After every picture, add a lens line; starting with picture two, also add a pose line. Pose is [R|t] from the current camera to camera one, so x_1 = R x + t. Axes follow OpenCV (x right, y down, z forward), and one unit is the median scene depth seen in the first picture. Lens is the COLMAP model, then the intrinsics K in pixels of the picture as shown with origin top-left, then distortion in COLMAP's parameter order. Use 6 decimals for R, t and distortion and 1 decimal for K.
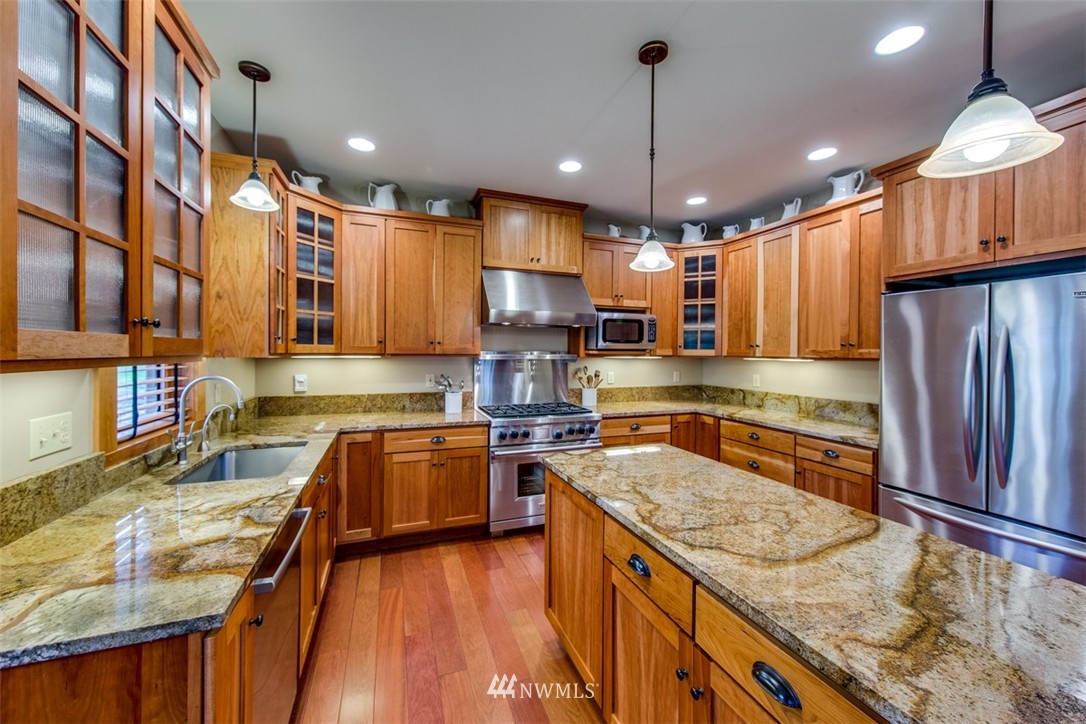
lens RADIAL K [[411.2, 0, 552.3], [0, 411.2, 354.3], [0, 0, 1]] dist [0.000288, -0.000049]
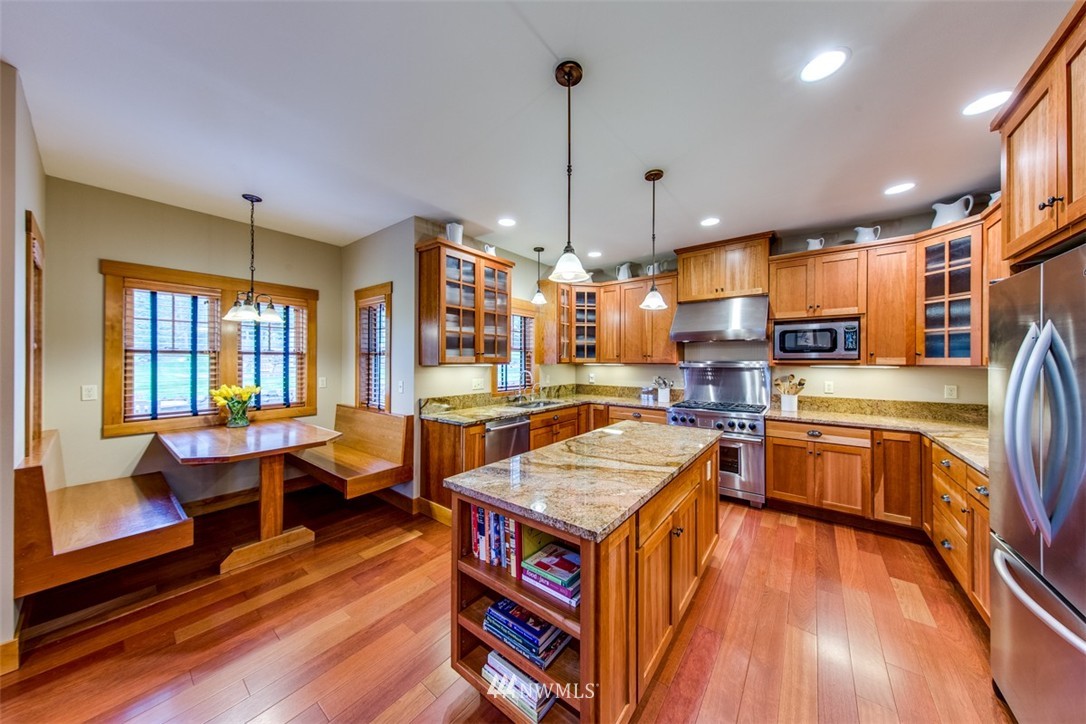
lens RADIAL K [[346.8, 0, 540.6], [0, 346.8, 361.4], [0, 0, 1]] dist [0.000843, 0.000038]
pose [[0.516376, -0.005570, -0.856344, 0.680724], [-0.005444, 0.999937, -0.009787, 0.008900], [0.856345, 0.009716, 0.516313, -0.042981]]
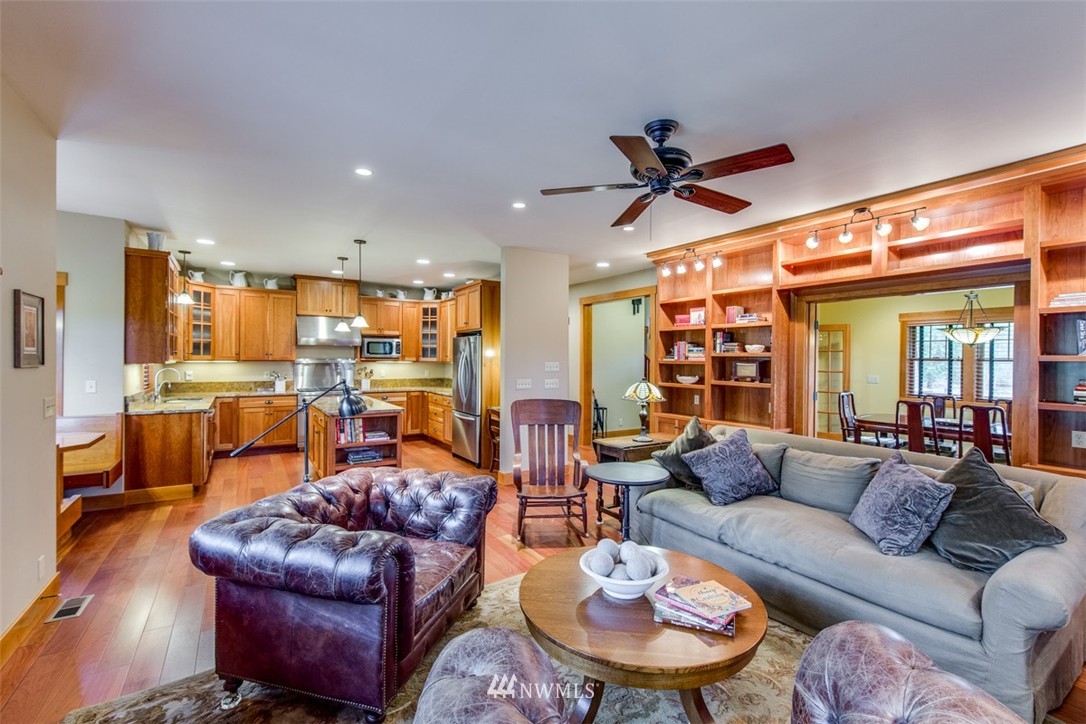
lens RADIAL K [[463.2, 0, 558.3], [0, 463.2, 360.8], [0, 0, 1]] dist [-0.000116, -0.000055]
pose [[0.974537, -0.000253, 0.224226, 0.586394], [0.000202, 1.000000, 0.000251, 0.002659], [-0.224226, -0.000199, 0.974537, -1.511617]]
